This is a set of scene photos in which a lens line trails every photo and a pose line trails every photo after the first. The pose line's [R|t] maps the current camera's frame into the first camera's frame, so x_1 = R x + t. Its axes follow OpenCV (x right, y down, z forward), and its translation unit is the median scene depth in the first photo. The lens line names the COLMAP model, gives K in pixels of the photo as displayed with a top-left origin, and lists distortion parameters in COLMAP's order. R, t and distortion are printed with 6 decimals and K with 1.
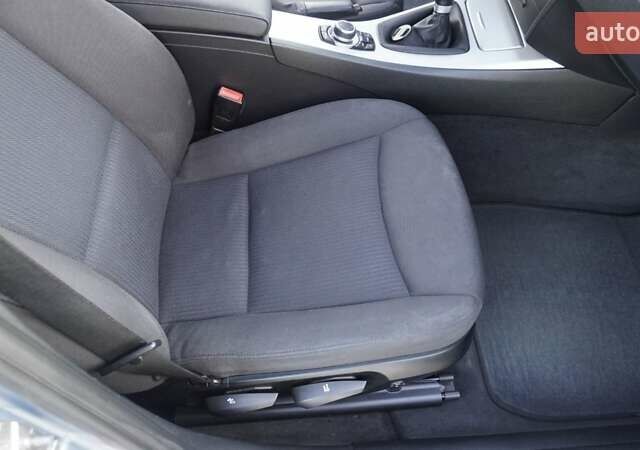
lens RADIAL K [[538.6, 0, 319.8], [0, 538.6, 233.6], [0, 0, 1]] dist [-0.030648, 0.007581]
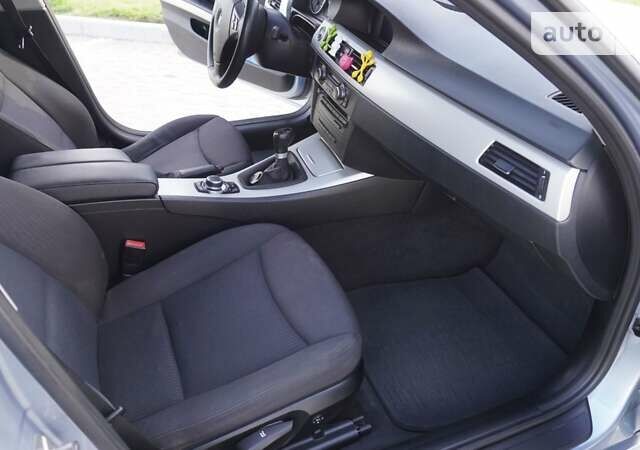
lens RADIAL K [[538.6, 0, 319.8], [0, 538.6, 233.6], [0, 0, 1]] dist [-0.030648, 0.007581]
pose [[0.950430, -0.203488, 0.235107, -0.045076], [0.267308, 0.920963, -0.283503, 0.190430], [-0.158836, 0.332296, 0.929705, -0.246521]]
